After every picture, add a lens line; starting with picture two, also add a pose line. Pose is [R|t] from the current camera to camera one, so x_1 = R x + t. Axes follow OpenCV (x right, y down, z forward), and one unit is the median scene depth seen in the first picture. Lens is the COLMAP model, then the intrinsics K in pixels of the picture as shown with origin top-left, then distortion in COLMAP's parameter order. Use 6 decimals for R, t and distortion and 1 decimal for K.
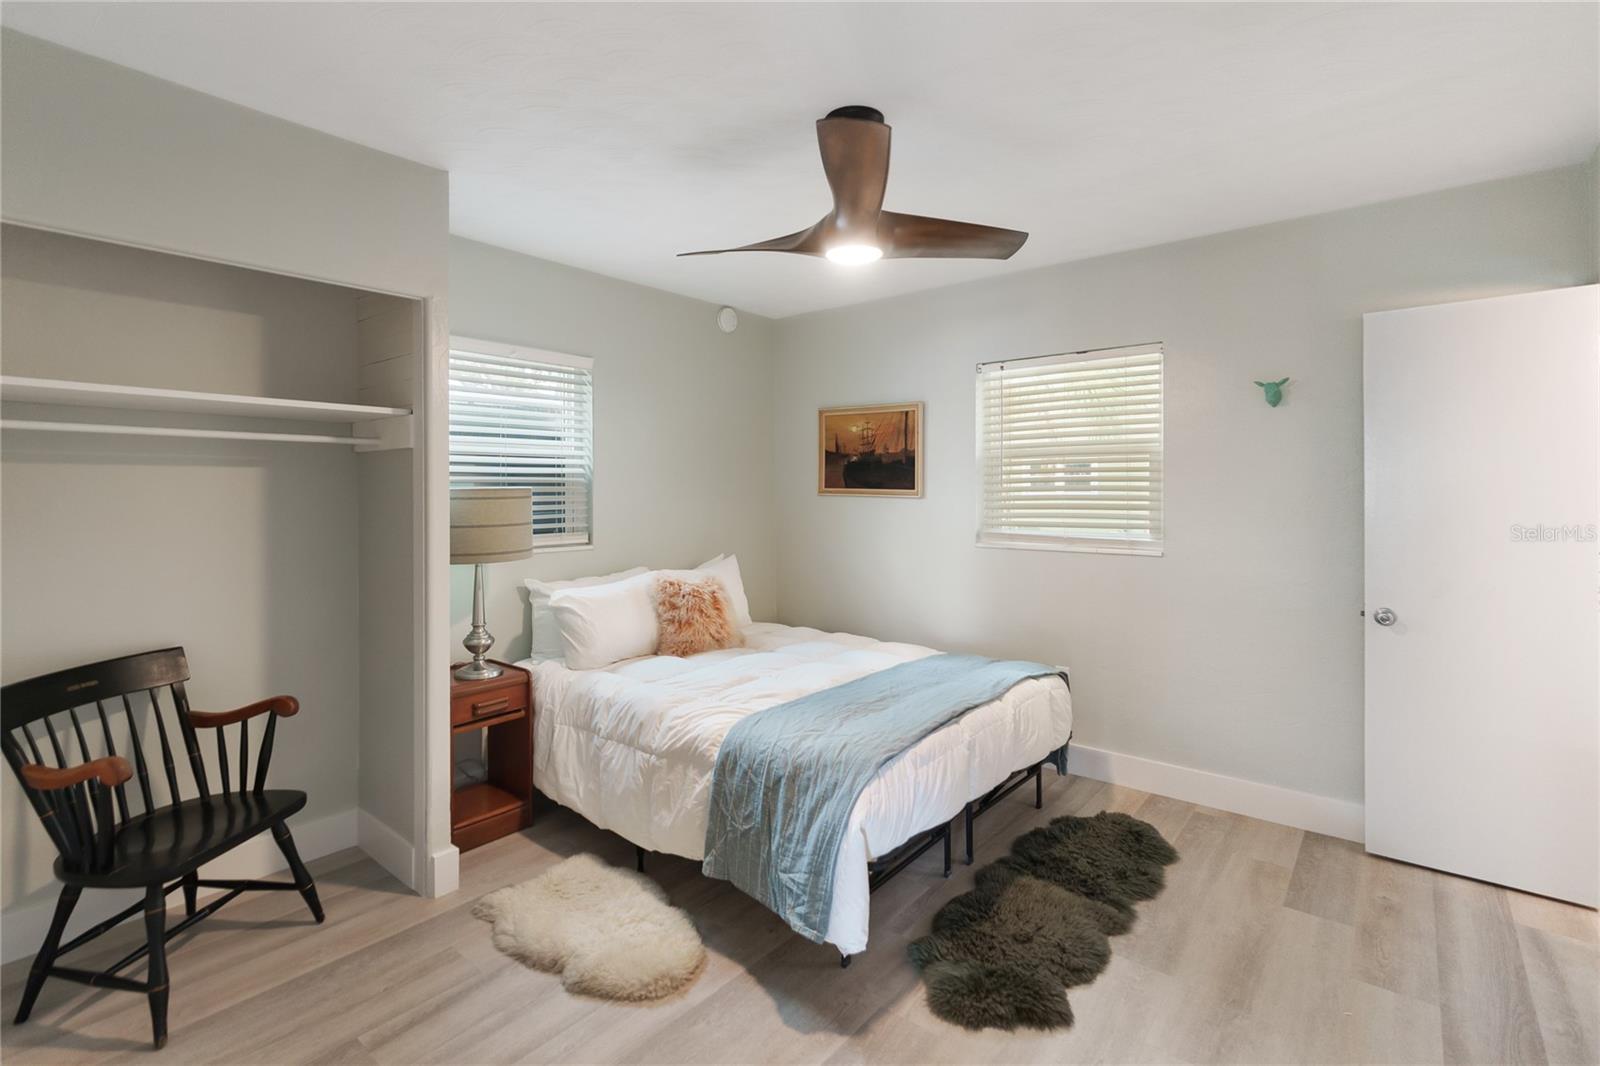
lens RADIAL K [[743.4, 0, 803.5], [0, 743.4, 517.8], [0, 0, 1]] dist [-0.000770, 0.001067]
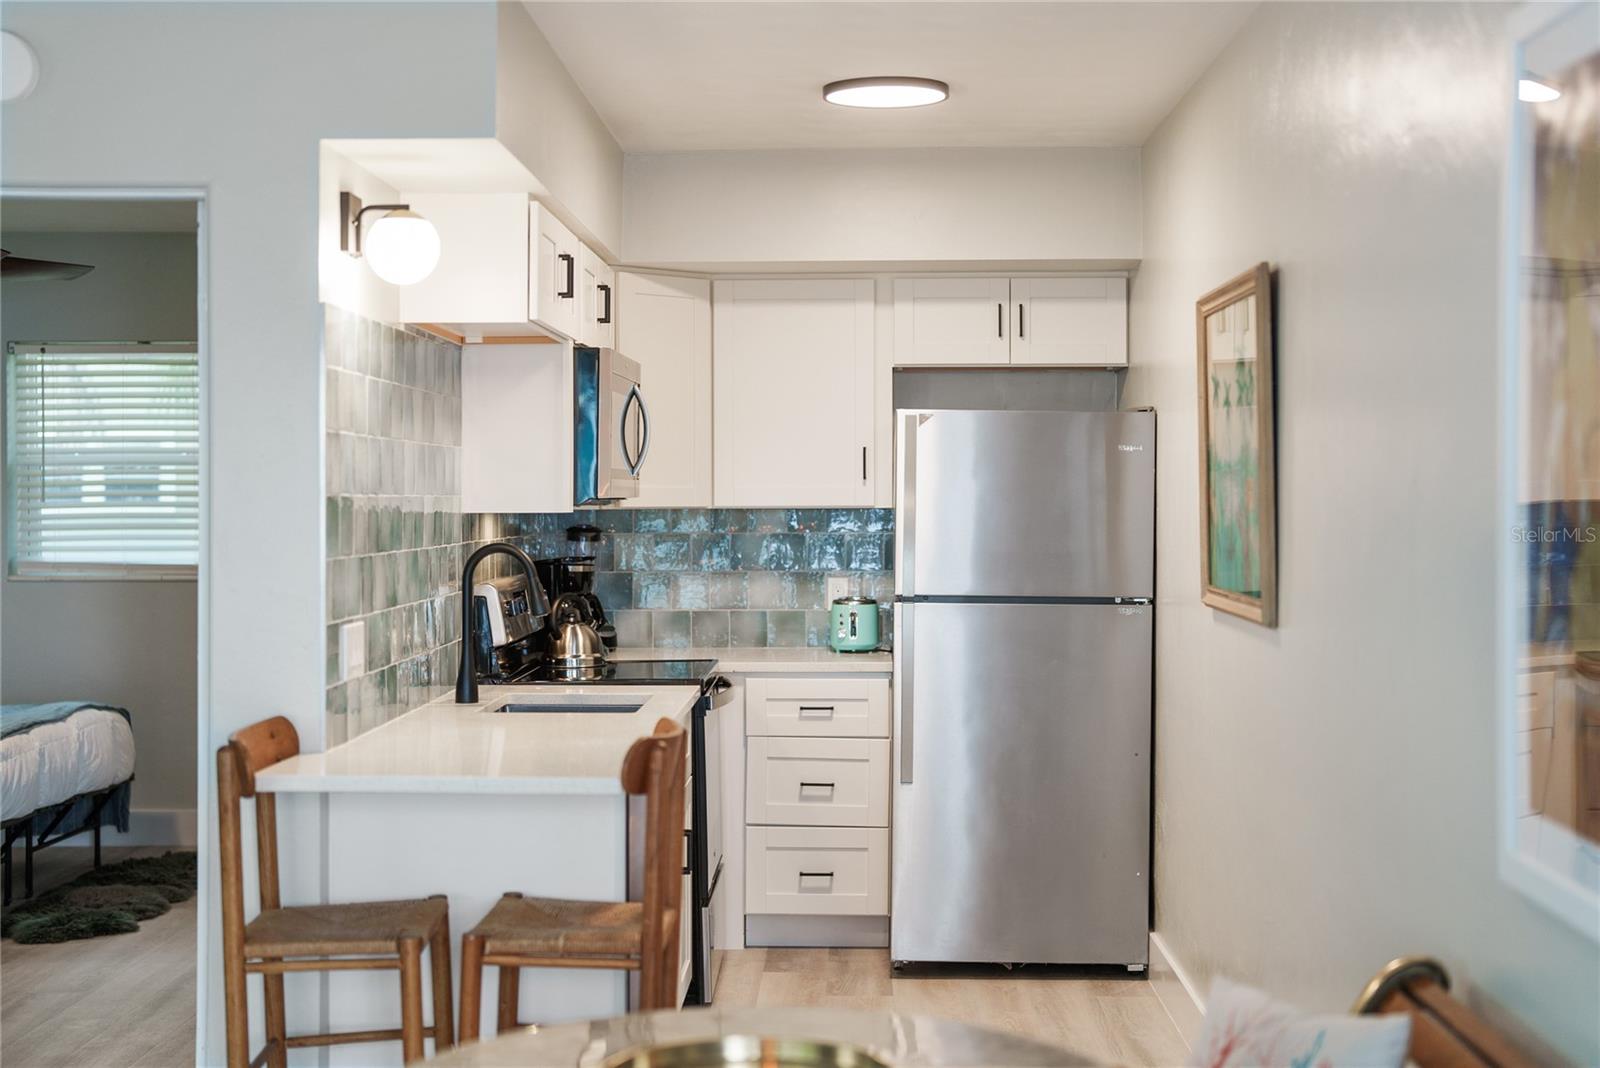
lens RADIAL K [[2174.0, 0, 800.3], [0, 2174.0, 492.1], [0, 0, 1]] dist [0.012869, 0.048076]
pose [[0.793947, 0.010217, 0.607901, -0.653260], [0.014403, 0.999262, -0.035605, 0.052909], [-0.607817, 0.037024, 0.793214, -1.722058]]
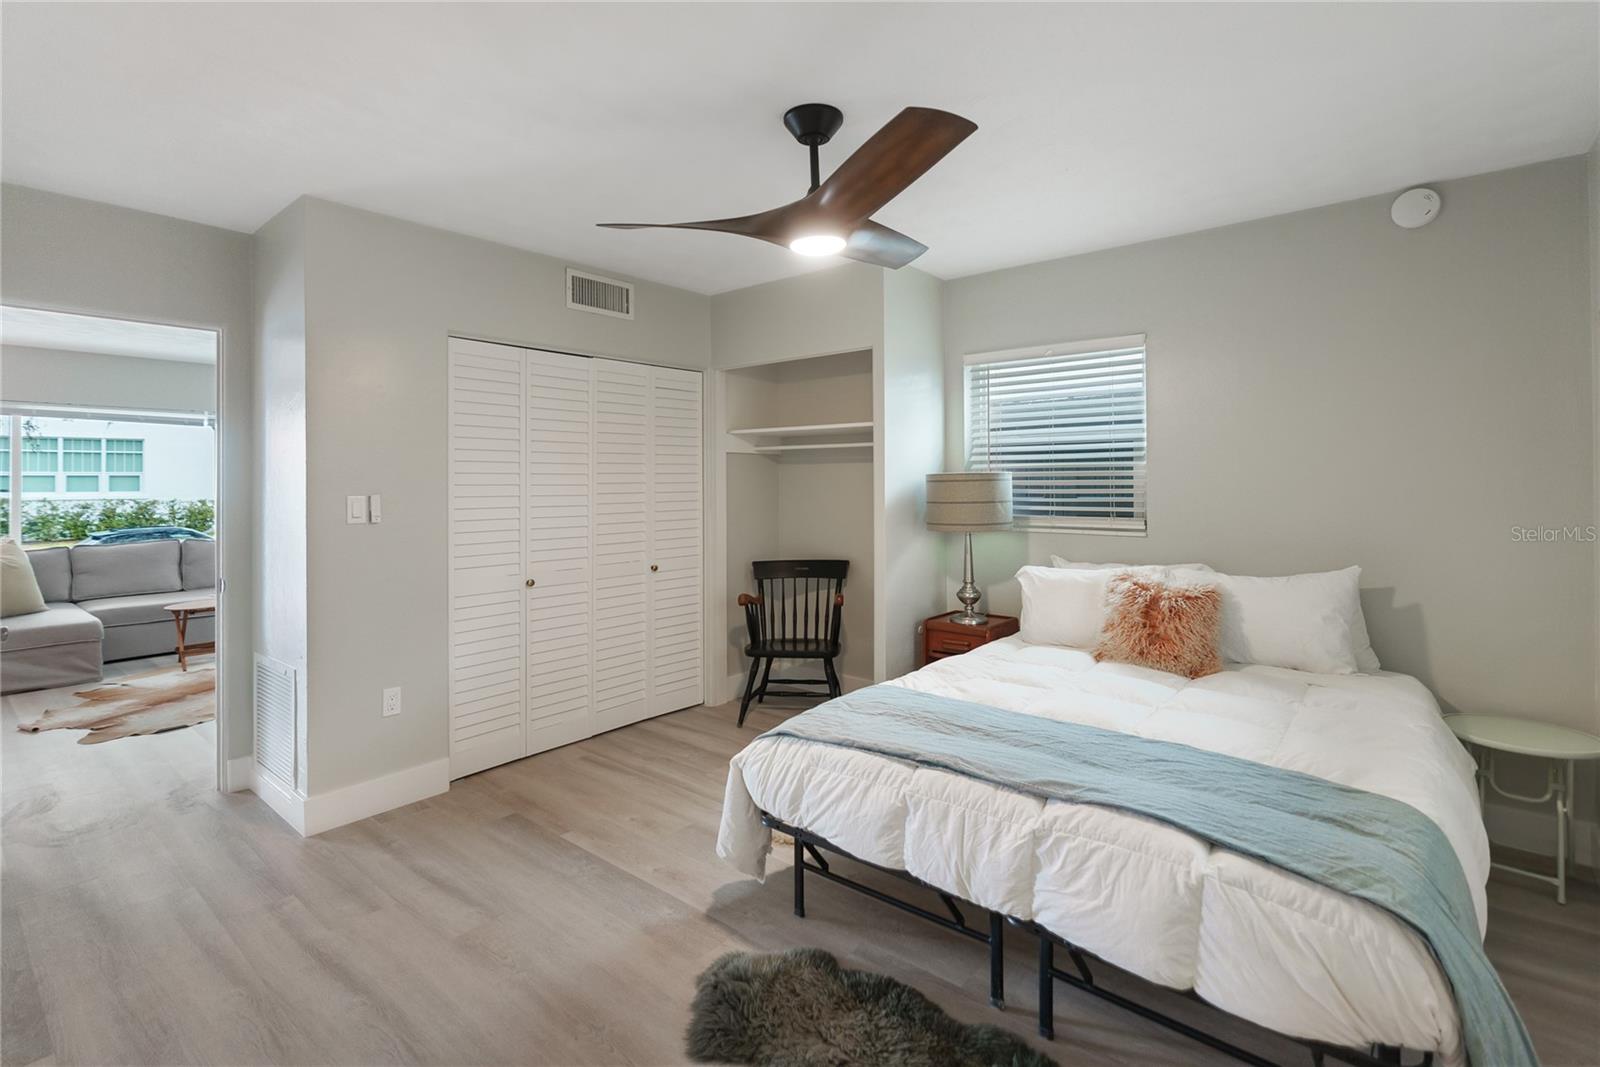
lens RADIAL K [[742.0, 0, 795.6], [0, 742.0, 470.0], [0, 0, 1]] dist [-0.000606, 0.000651]
pose [[-0.018022, -0.008985, -0.999797, 0.834157], [-0.028638, 0.999554, -0.008466, -0.027257], [0.999427, 0.028479, -0.018271, 0.729978]]
